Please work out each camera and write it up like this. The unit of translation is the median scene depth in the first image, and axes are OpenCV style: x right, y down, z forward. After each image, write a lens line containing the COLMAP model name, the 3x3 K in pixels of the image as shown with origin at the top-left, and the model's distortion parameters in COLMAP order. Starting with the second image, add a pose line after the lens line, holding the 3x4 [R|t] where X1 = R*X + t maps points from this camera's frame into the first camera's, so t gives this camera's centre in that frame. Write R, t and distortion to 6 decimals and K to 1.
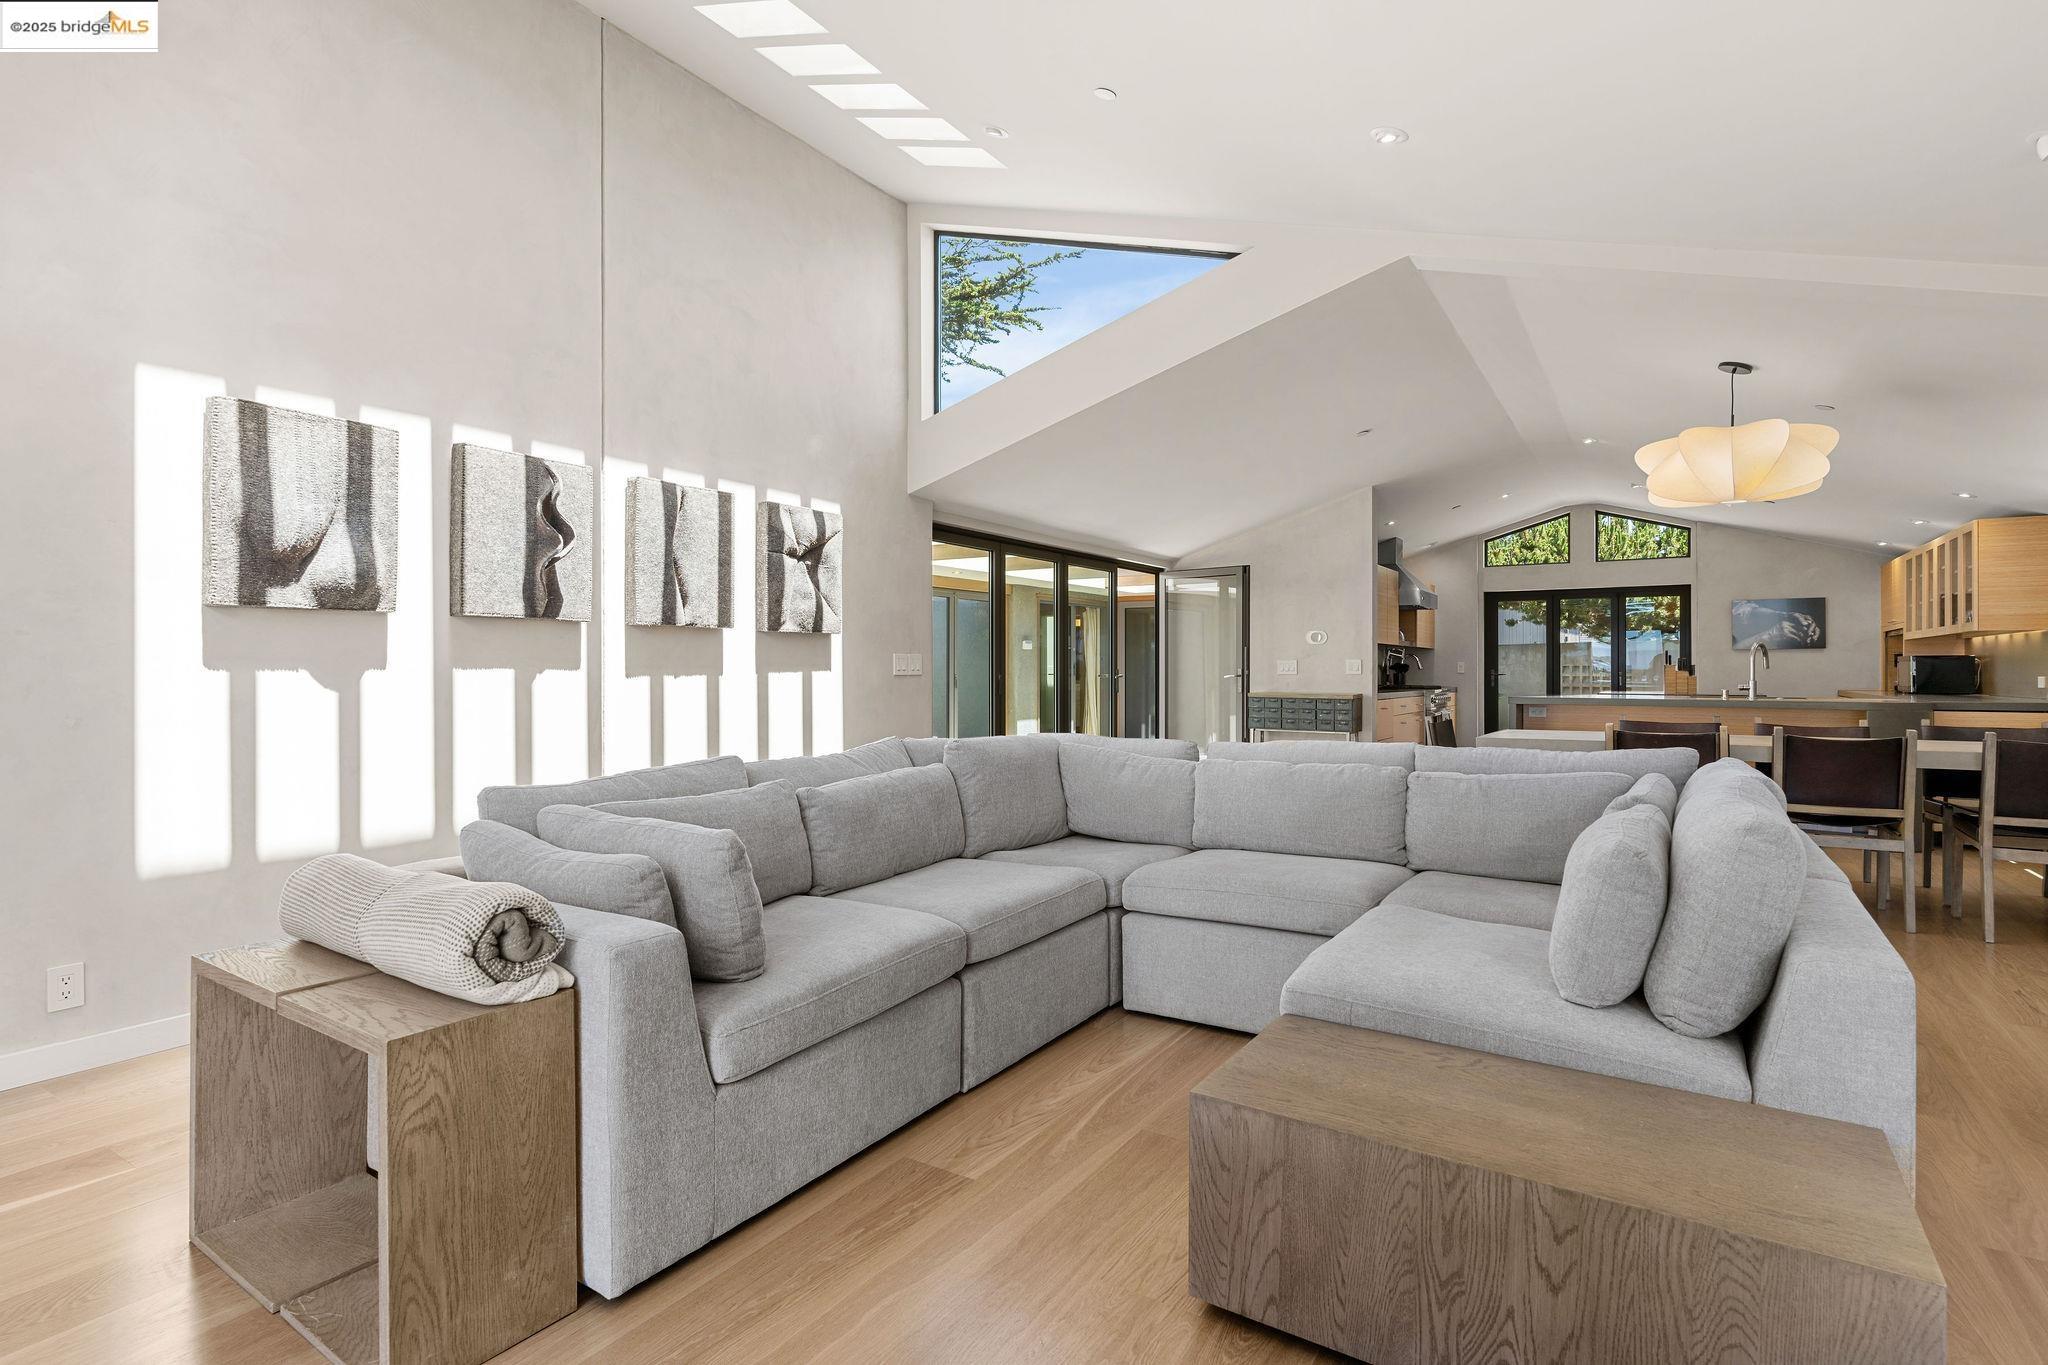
lens RADIAL K [[1022.0, 0, 1030.0], [0, 1022.0, 662.2], [0, 0, 1]] dist [-0.003193, -0.000487]
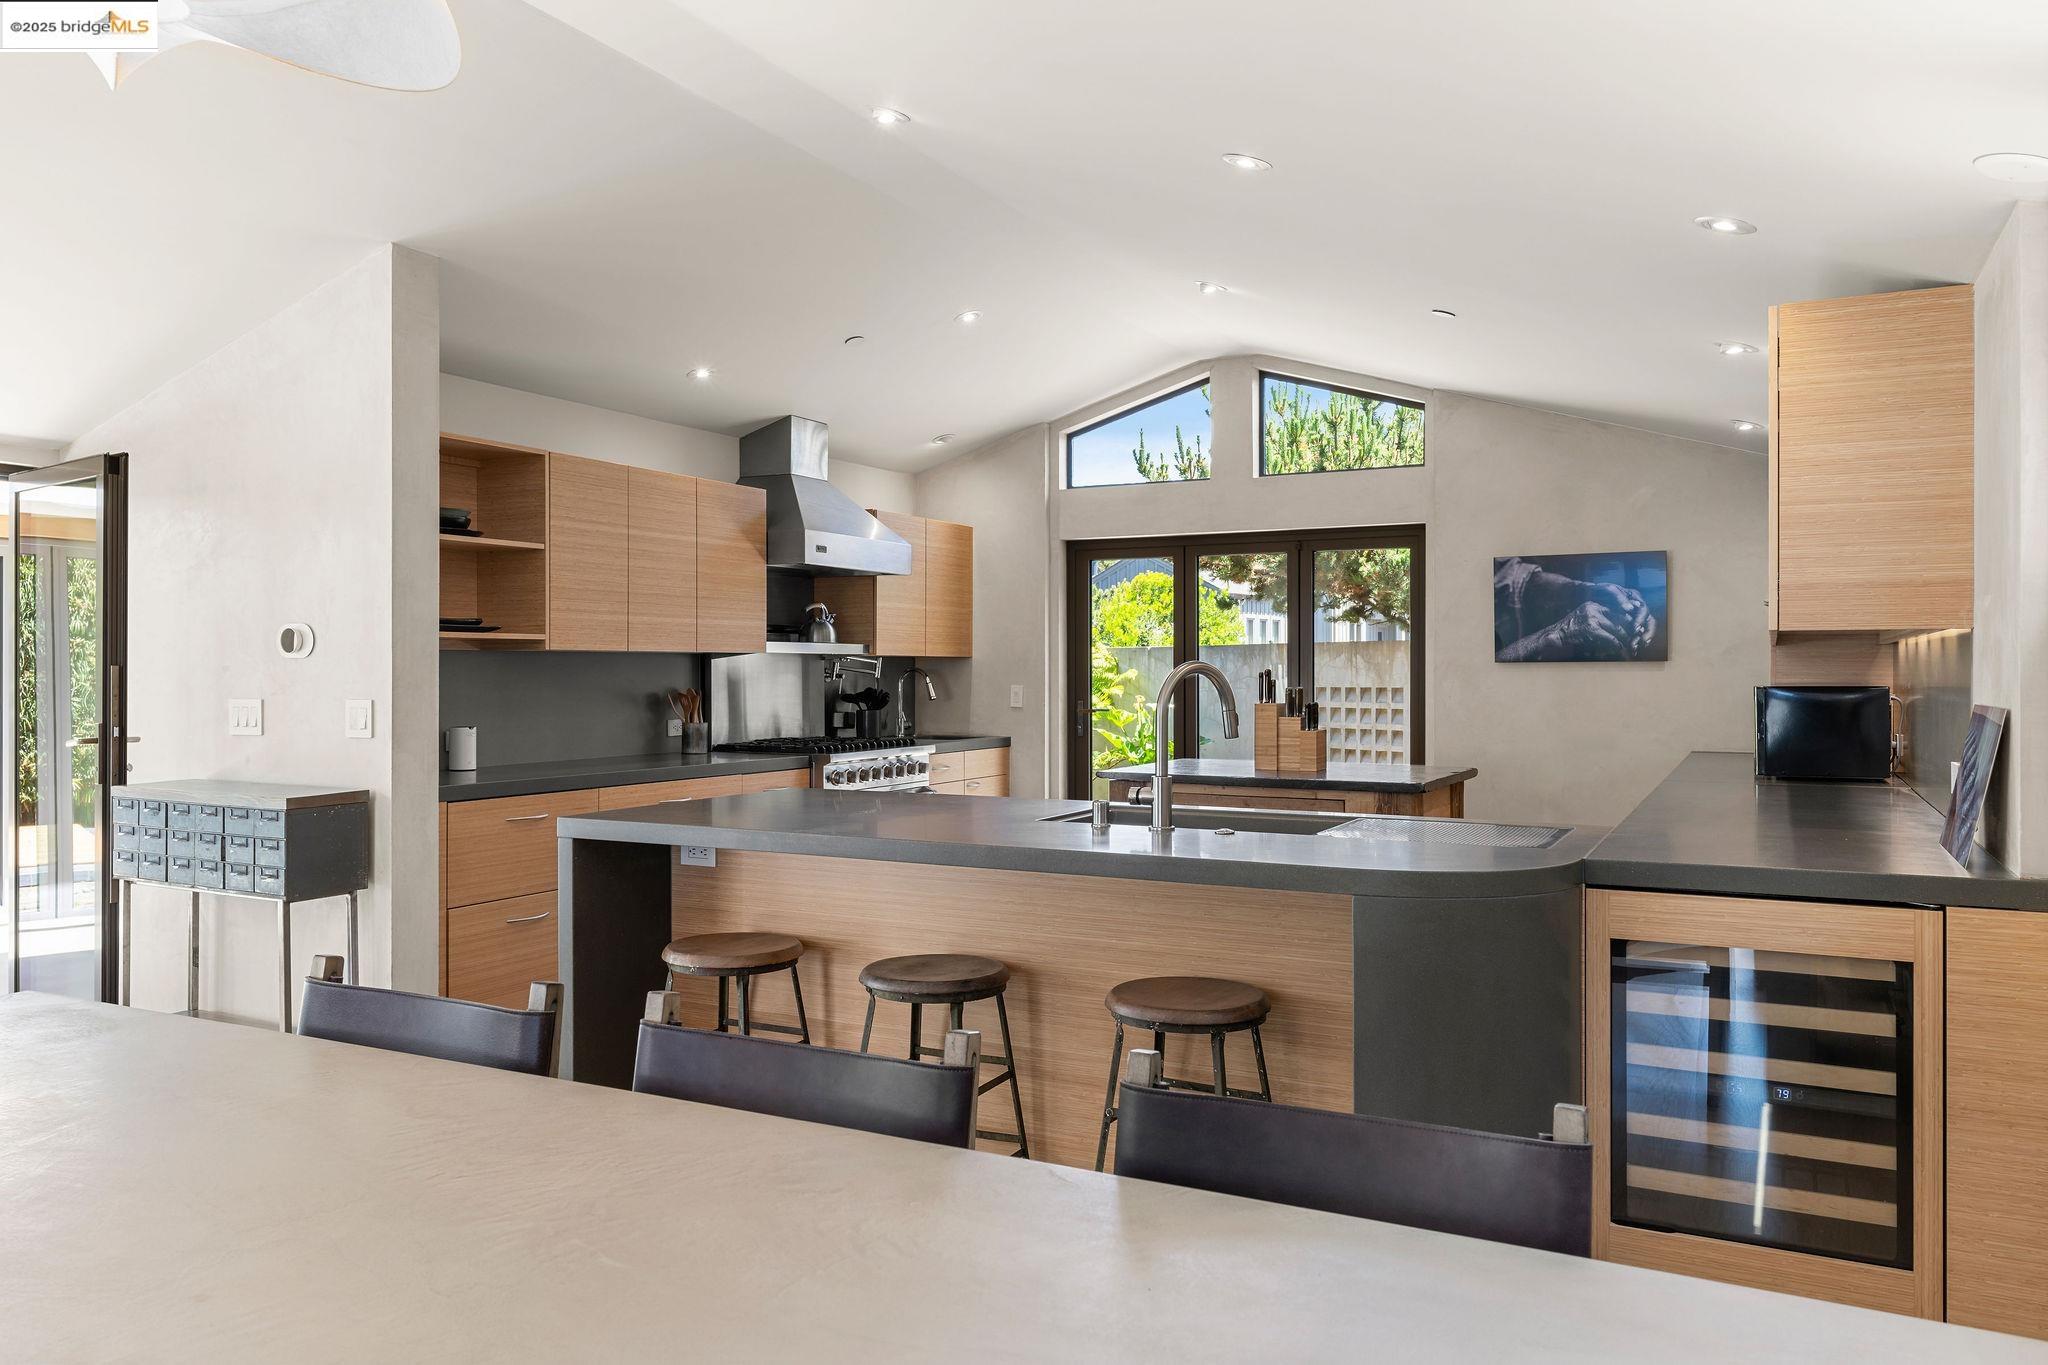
lens RADIAL K [[1472.6, 0, 1024.0], [0, 1472.6, 682.5], [0, 0, 1]] dist [0.004483, 0.001209]
pose [[0.996359, -0.002945, 0.085202, 0.413854], [0.001598, 0.999873, 0.015874, -0.013929], [-0.085238, -0.015680, 0.996237, 0.342456]]
